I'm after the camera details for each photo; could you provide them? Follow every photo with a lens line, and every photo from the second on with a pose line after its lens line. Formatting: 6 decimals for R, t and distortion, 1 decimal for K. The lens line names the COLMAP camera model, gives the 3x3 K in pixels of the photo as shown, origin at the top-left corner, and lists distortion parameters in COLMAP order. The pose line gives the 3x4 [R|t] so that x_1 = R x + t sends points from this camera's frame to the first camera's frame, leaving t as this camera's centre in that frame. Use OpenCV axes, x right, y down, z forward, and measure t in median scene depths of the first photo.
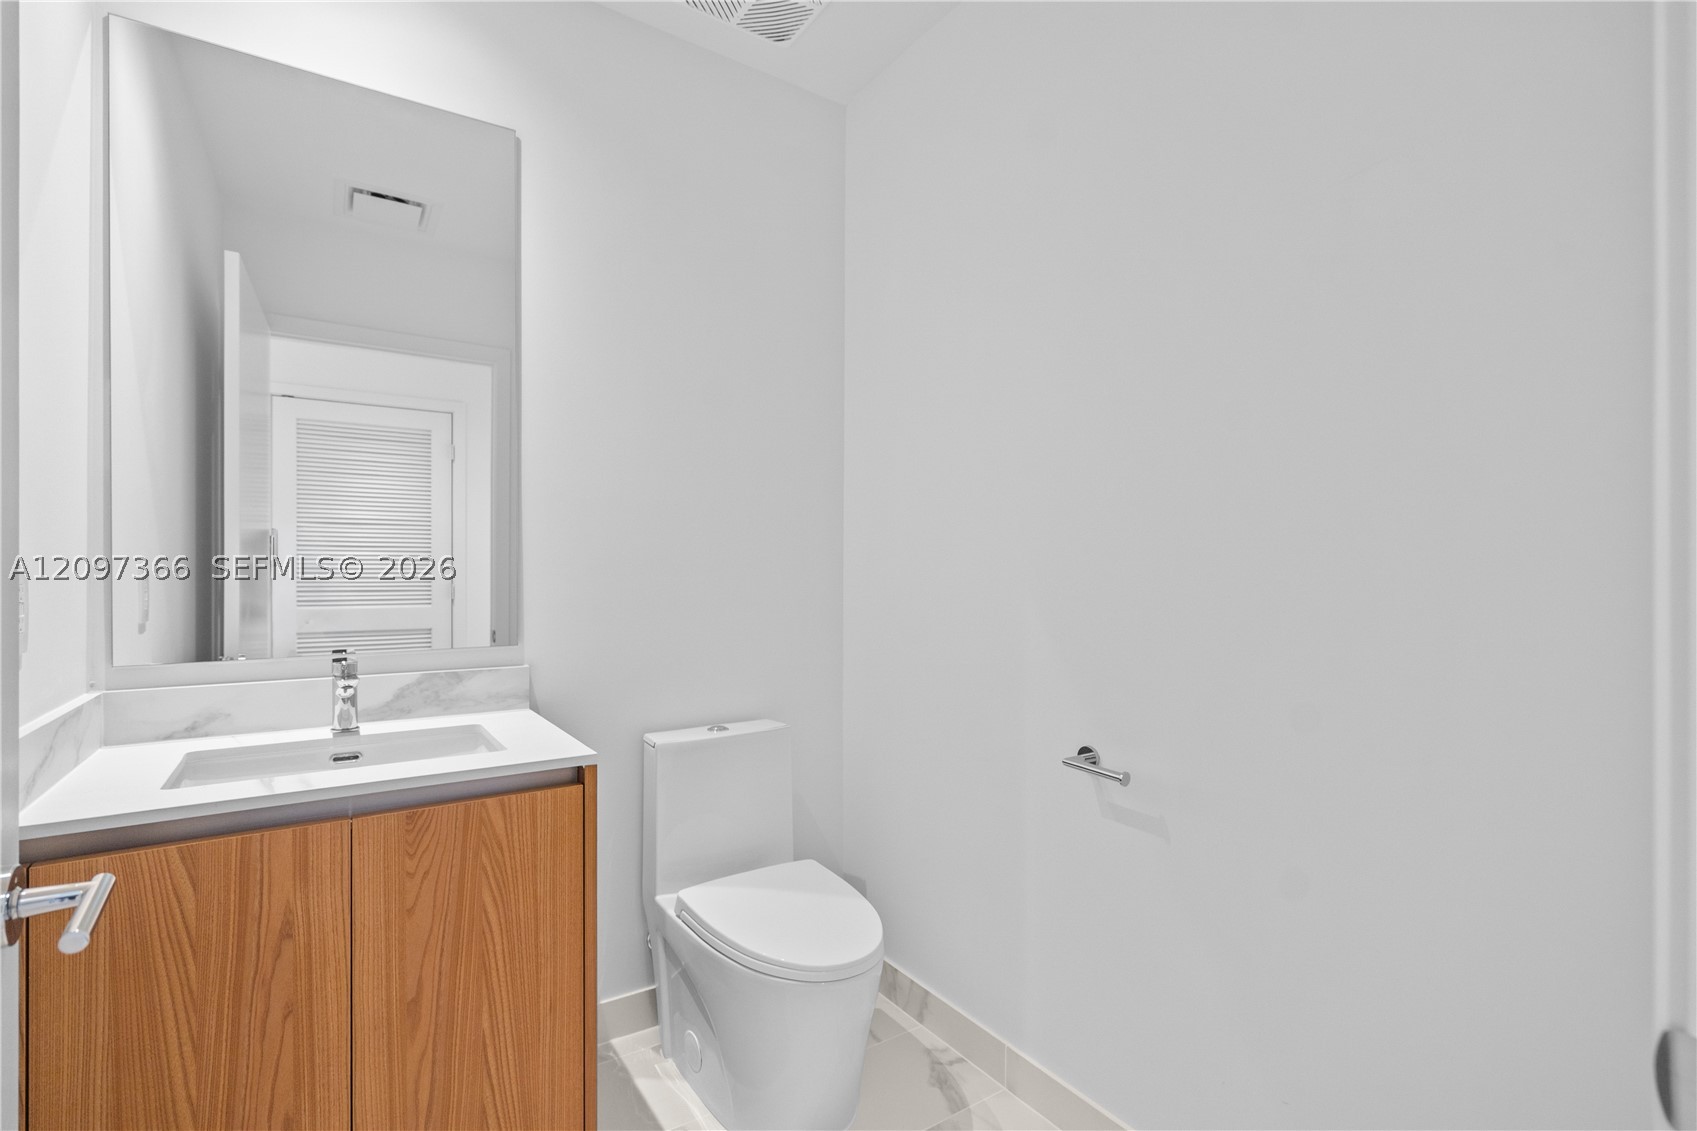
lens RADIAL K [[789.6, 0, 843.6], [0, 789.6, 565.0], [0, 0, 1]] dist [-0.000520, 0.000393]
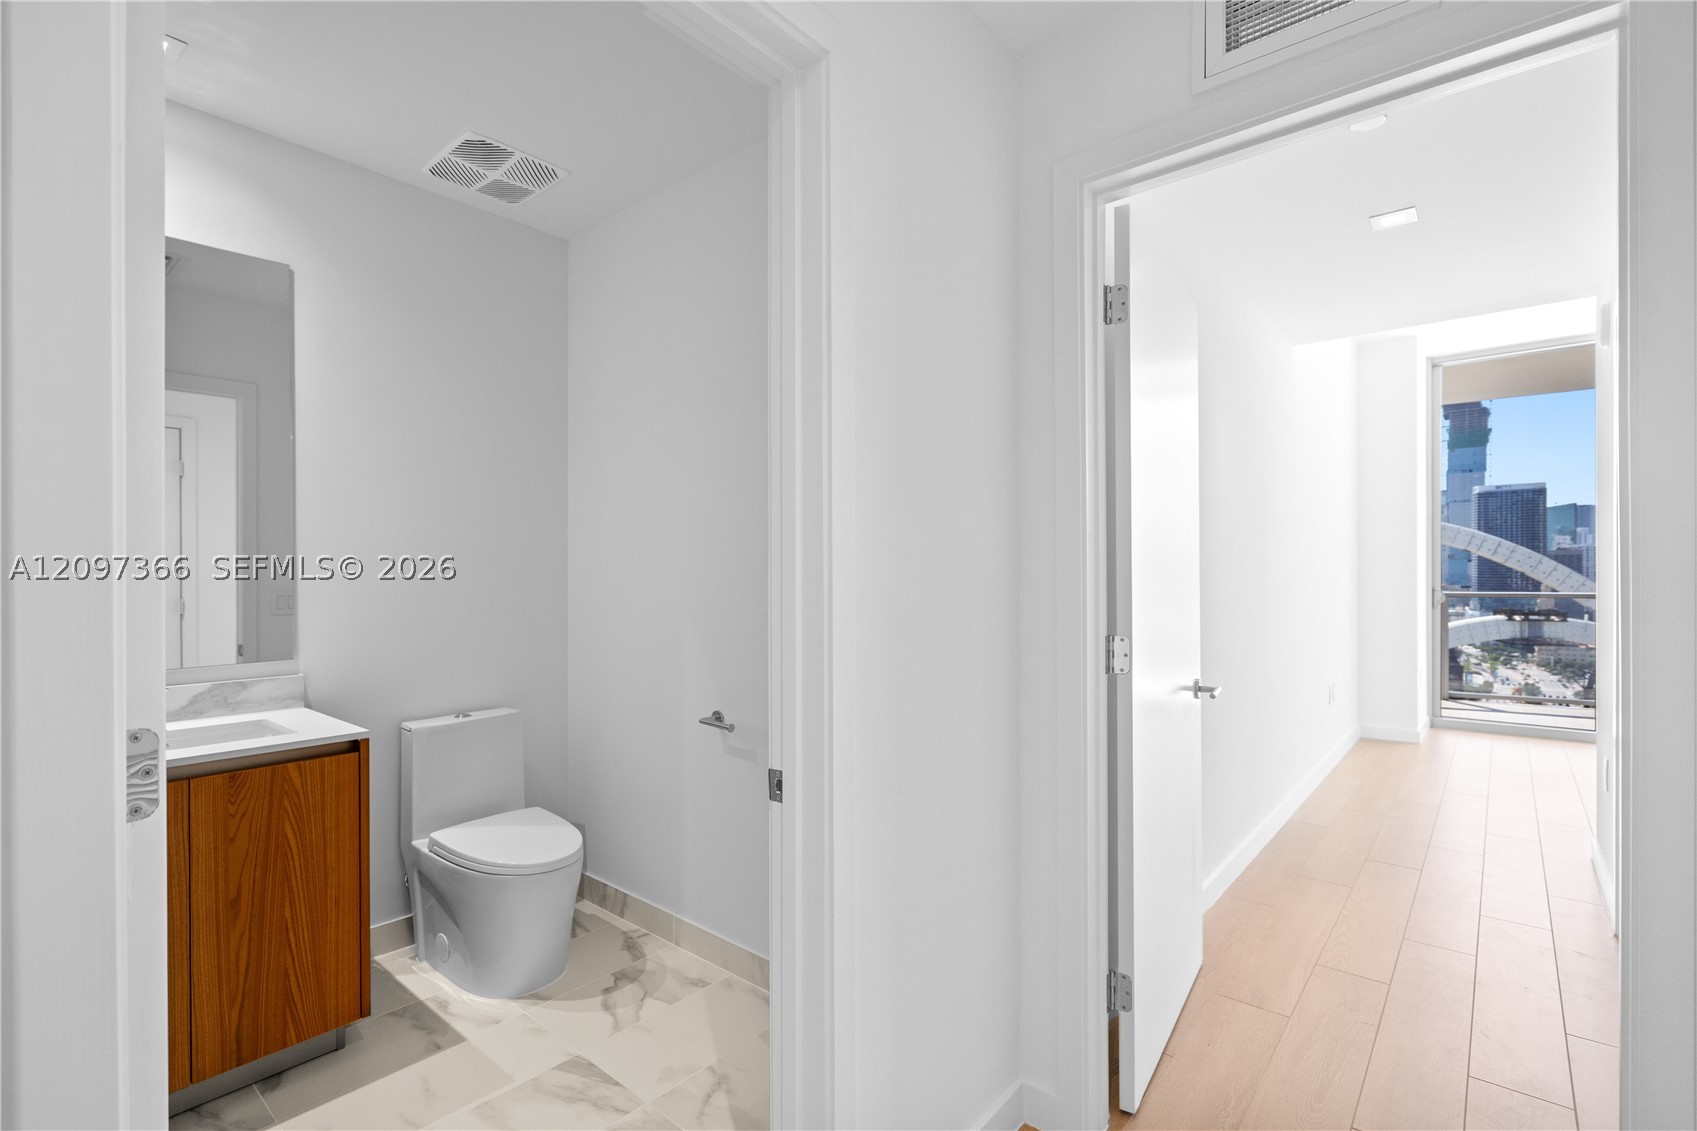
lens RADIAL K [[786.3, 0, 845.0], [0, 786.3, 565.2], [0, 0, 1]] dist [-0.002293, 0.000316]
pose [[0.961502, -0.002939, 0.274781, 0.129490], [0.001654, 0.999987, 0.004908, -0.070557], [-0.274792, -0.004264, 0.961494, -0.601172]]
